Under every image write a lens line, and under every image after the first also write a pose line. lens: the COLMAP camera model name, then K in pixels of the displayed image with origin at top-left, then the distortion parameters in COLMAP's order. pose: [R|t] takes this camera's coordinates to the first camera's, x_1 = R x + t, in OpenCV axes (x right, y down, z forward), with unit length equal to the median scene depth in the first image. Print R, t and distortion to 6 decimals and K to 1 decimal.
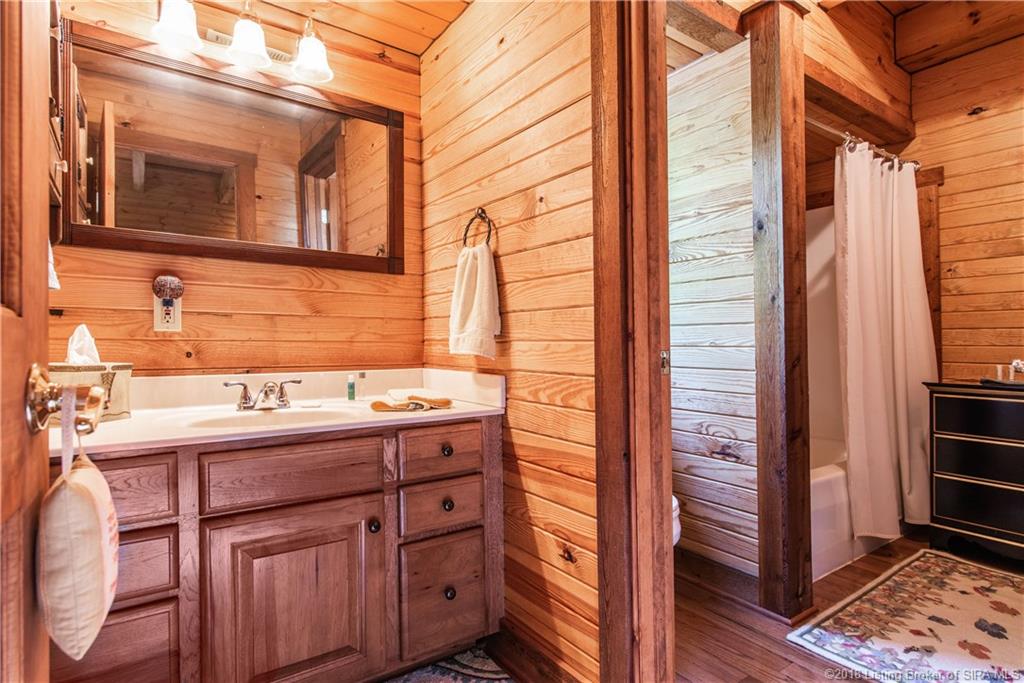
lens RADIAL K [[541.9, 0, 512.1], [0, 541.9, 341.4], [0, 0, 1]] dist [0.005350, -0.001218]
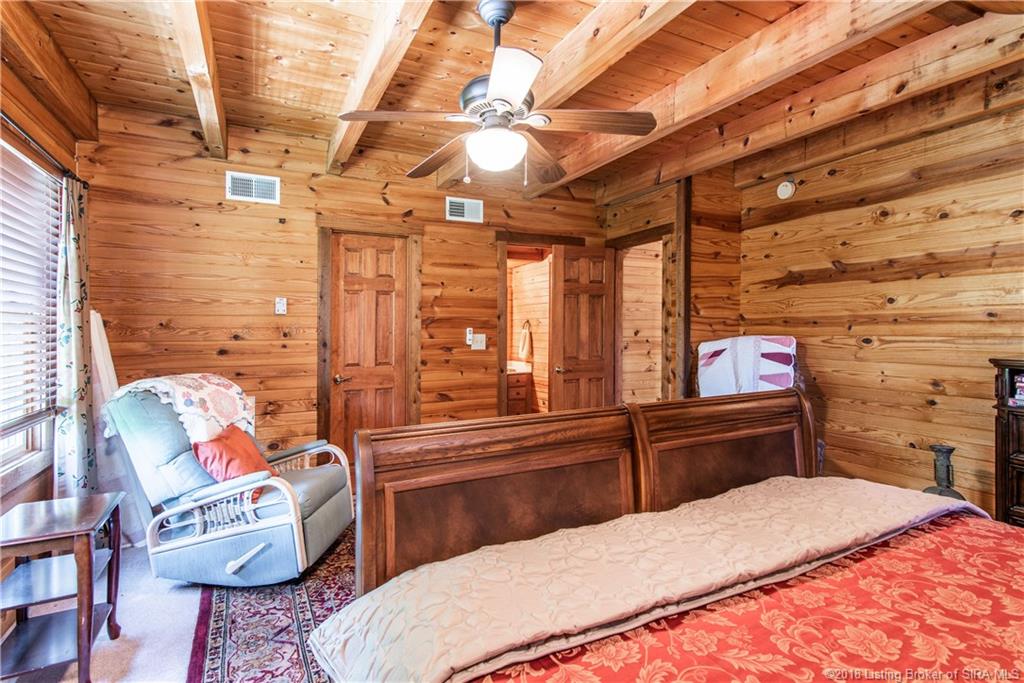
lens RADIAL K [[503.8, 0, 513.9], [0, 503.8, 336.0], [0, 0, 1]] dist [0.015659, 0.002141]
pose [[0.988271, 0.011655, -0.152267, 0.427385], [-0.010381, 0.999904, 0.009158, -0.175470], [0.152359, -0.007469, 0.988297, -2.769704]]
